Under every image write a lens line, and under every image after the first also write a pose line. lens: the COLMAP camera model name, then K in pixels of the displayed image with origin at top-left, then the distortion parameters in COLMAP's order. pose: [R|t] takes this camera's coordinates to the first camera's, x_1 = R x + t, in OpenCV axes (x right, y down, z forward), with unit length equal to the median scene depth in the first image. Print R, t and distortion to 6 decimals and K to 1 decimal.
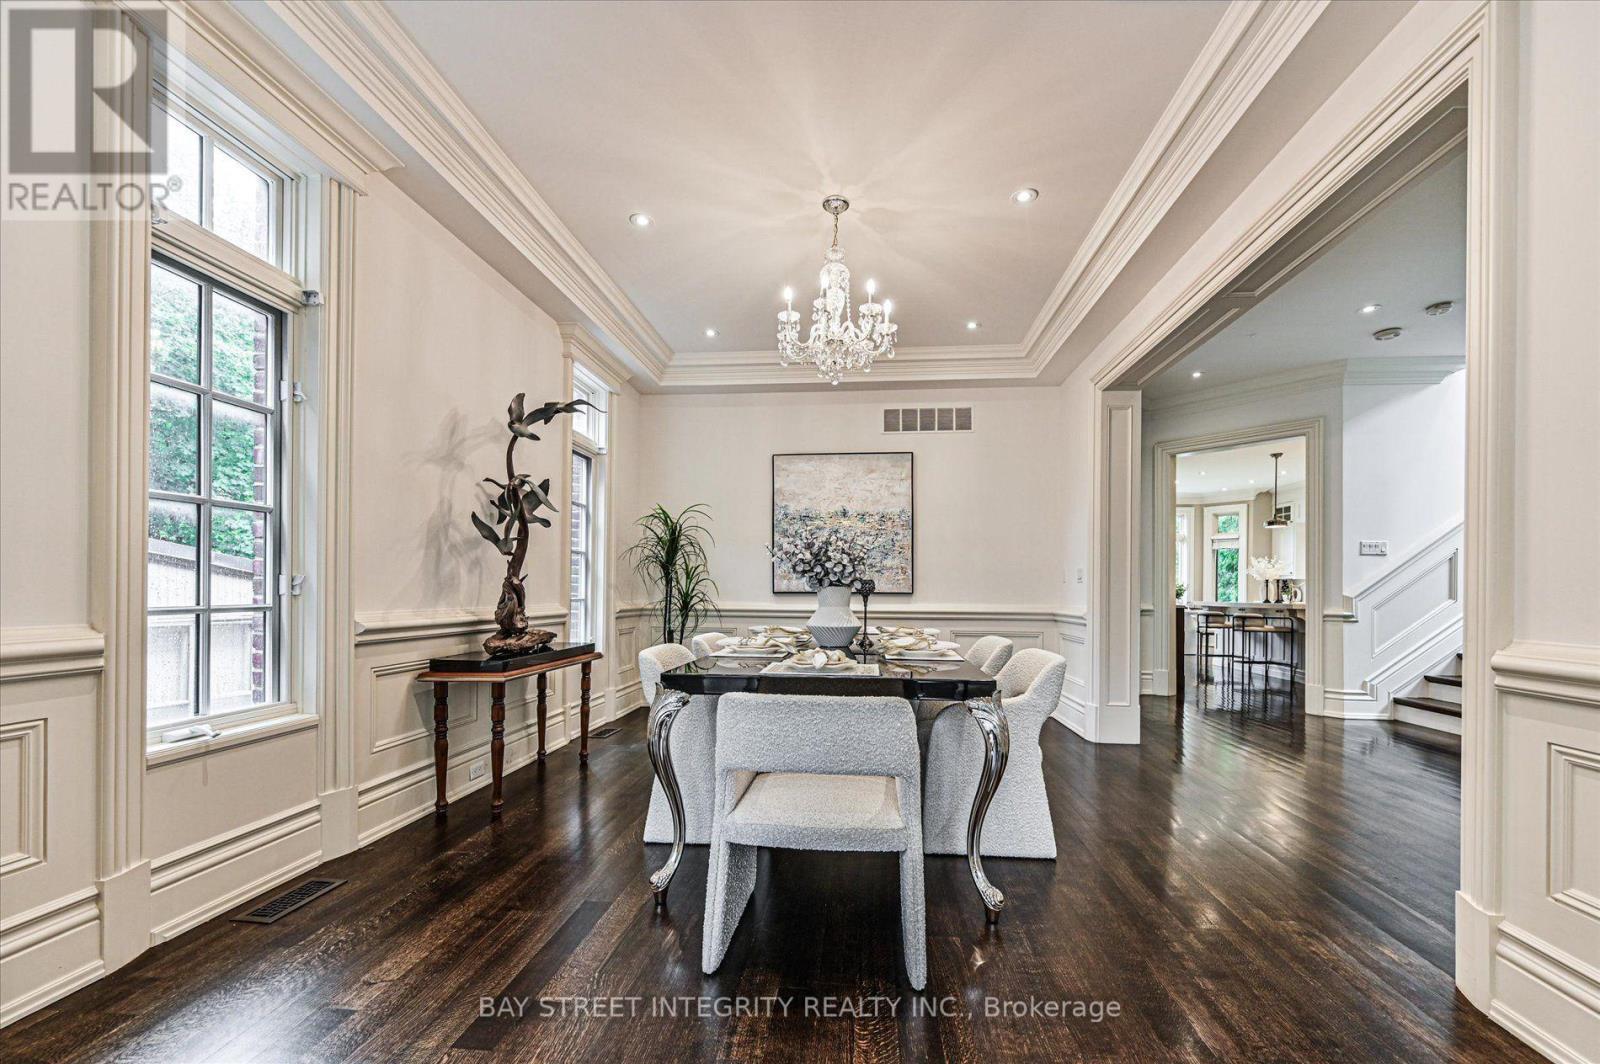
lens RADIAL K [[630.7, 0, 814.6], [0, 630.7, 590.9], [0, 0, 1]] dist [-0.001110, 0.000291]
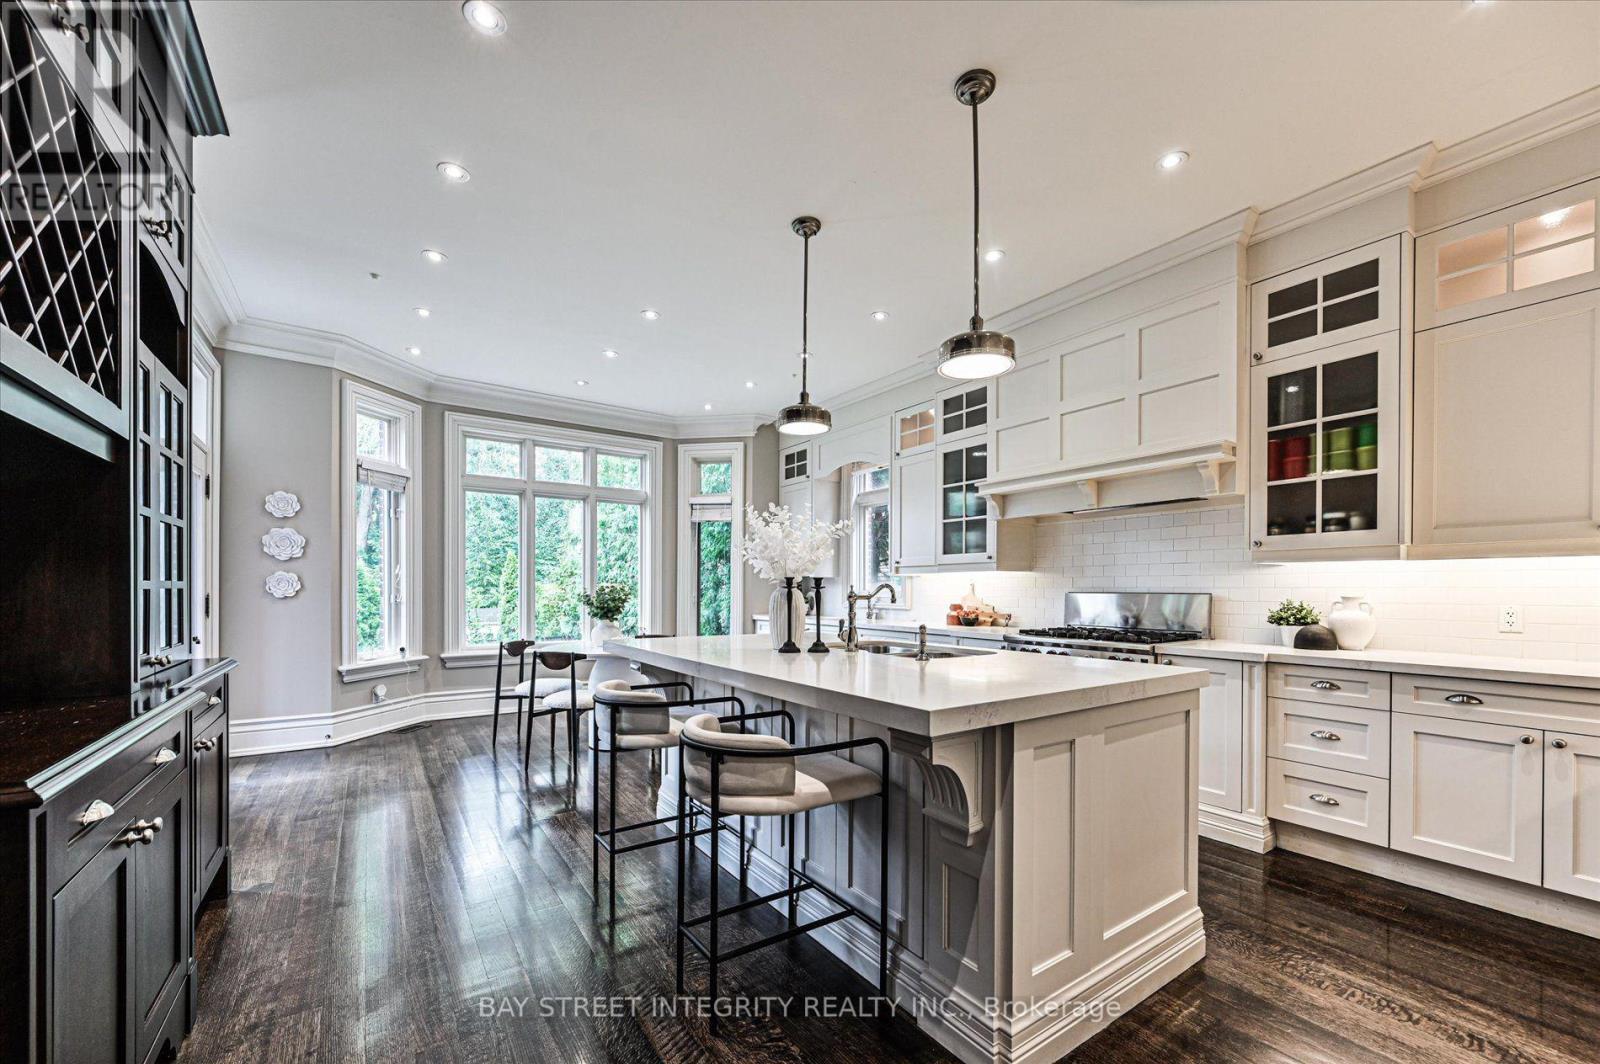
lens RADIAL K [[630.7, 0, 814.6], [0, 630.7, 590.9], [0, 0, 1]] dist [-0.001110, 0.000291]
pose [[0.760197, -0.003612, 0.649682, 0.374004], [-0.000190, 0.999983, 0.005782, -0.008921], [-0.649692, -0.004518, 0.760184, 0.538953]]
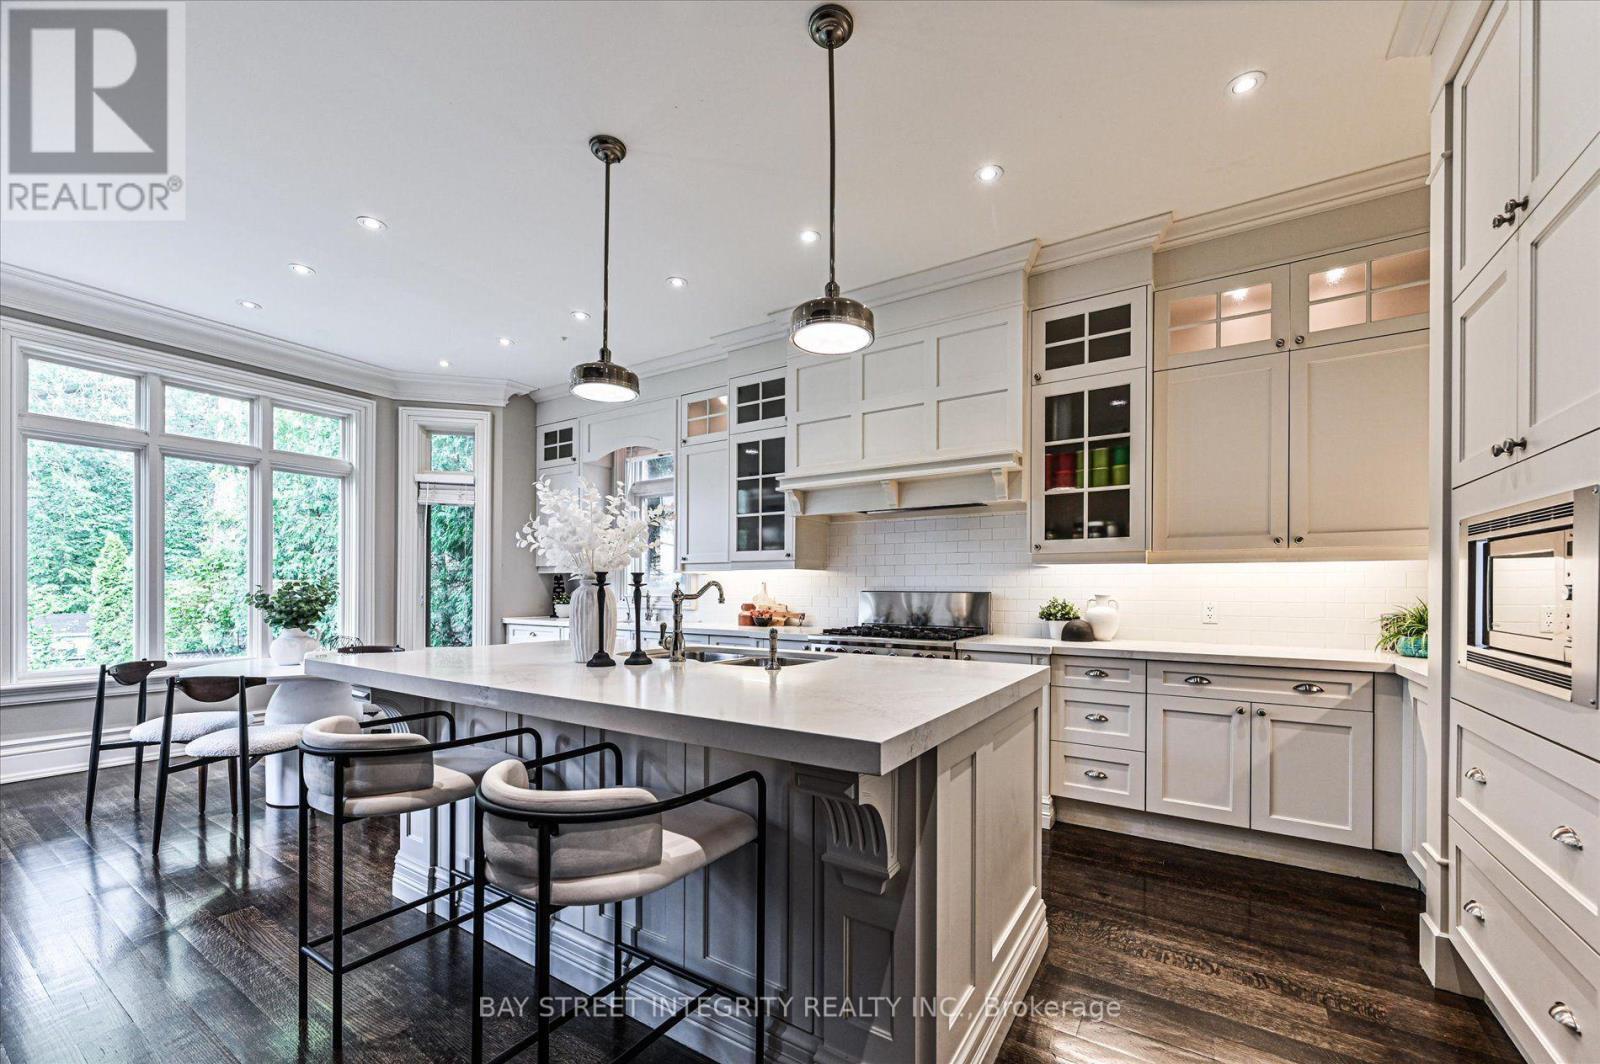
lens RADIAL K [[630.7, 0, 814.6], [0, 630.7, 590.9], [0, 0, 1]] dist [-0.001110, 0.000291]
pose [[0.453235, -0.004276, 0.891381, 0.380467], [-0.003288, 0.999974, 0.006468, -0.008471], [-0.891385, -0.005863, 0.453209, 0.578567]]
